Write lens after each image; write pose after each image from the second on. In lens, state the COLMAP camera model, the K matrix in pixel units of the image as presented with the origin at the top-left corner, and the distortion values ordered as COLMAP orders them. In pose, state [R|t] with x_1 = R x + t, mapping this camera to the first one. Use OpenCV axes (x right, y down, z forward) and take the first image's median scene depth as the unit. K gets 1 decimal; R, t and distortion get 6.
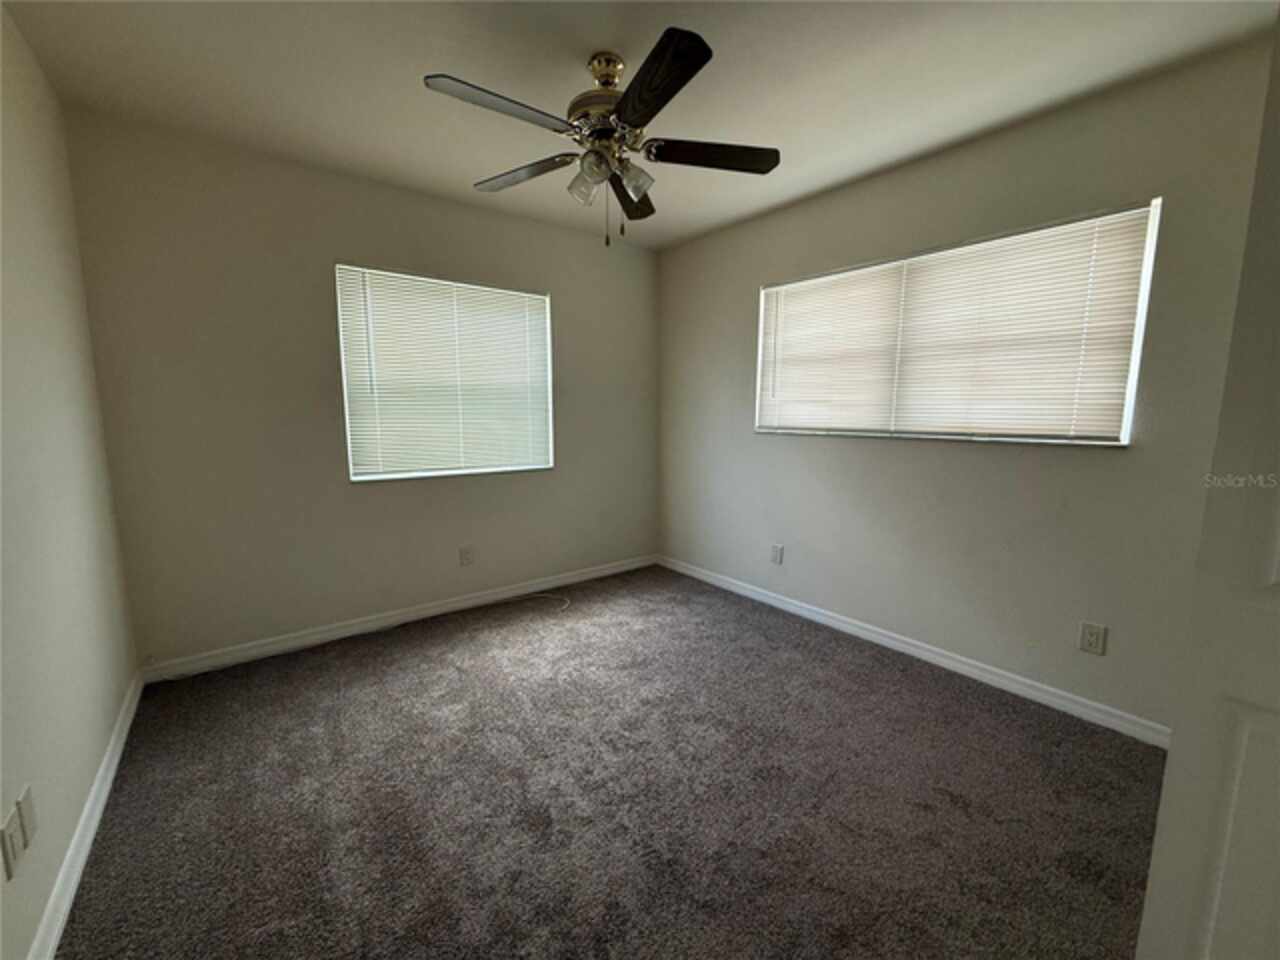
lens RADIAL K [[512.1, 0, 640.0], [0, 512.1, 480.0], [0, 0, 1]] dist [-0.000126, -0.000153]
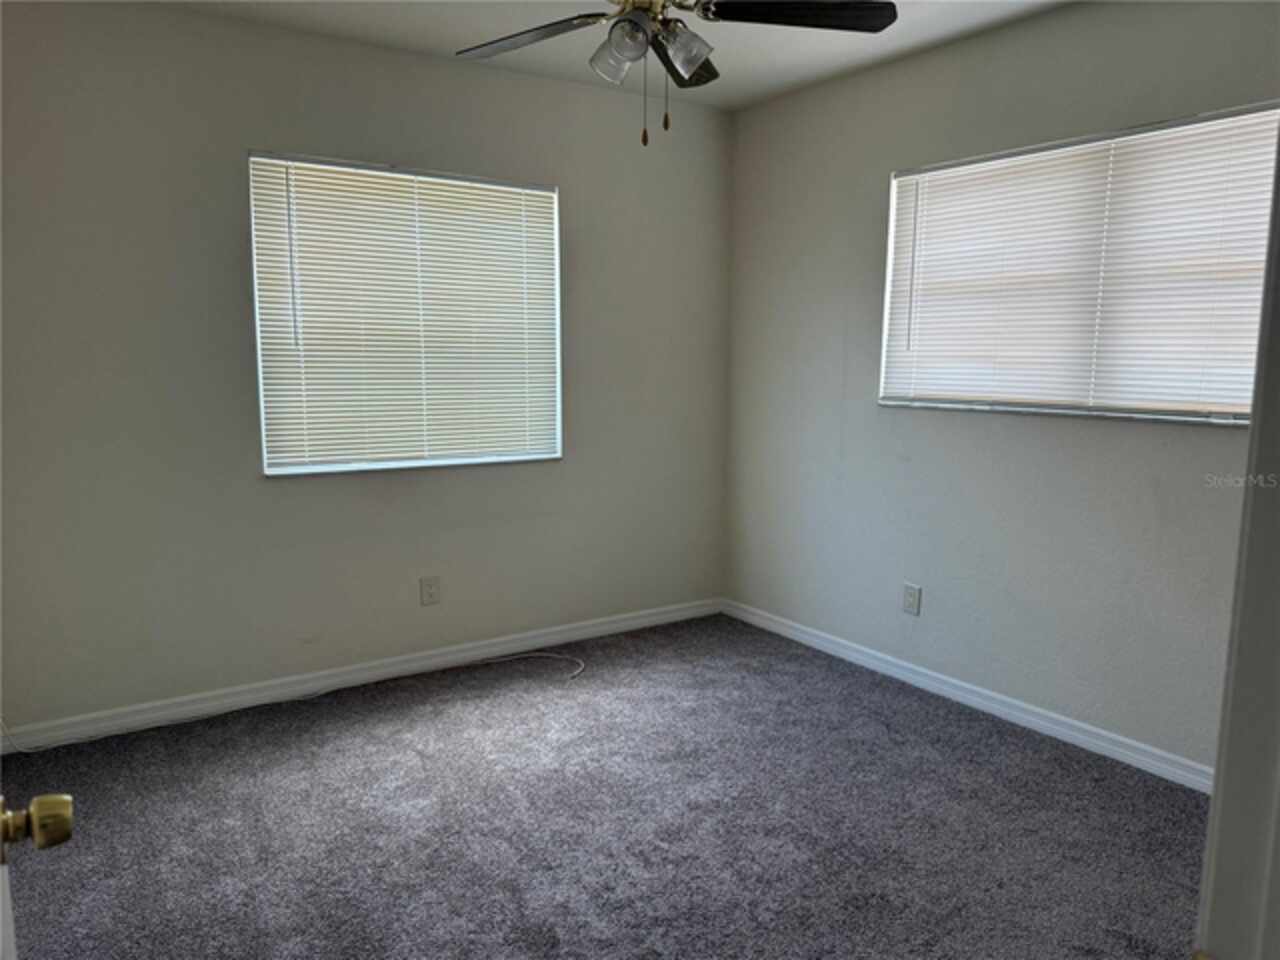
lens RADIAL K [[900.1, 0, 640.0], [0, 900.1, 480.0], [0, 0, 1]] dist [0.109284, -0.166963]
pose [[0.997193, 0.012202, -0.073879, 0.024778], [-0.012070, 0.999925, 0.002233, -0.000293], [0.073901, -0.001335, 0.997265, -0.221505]]
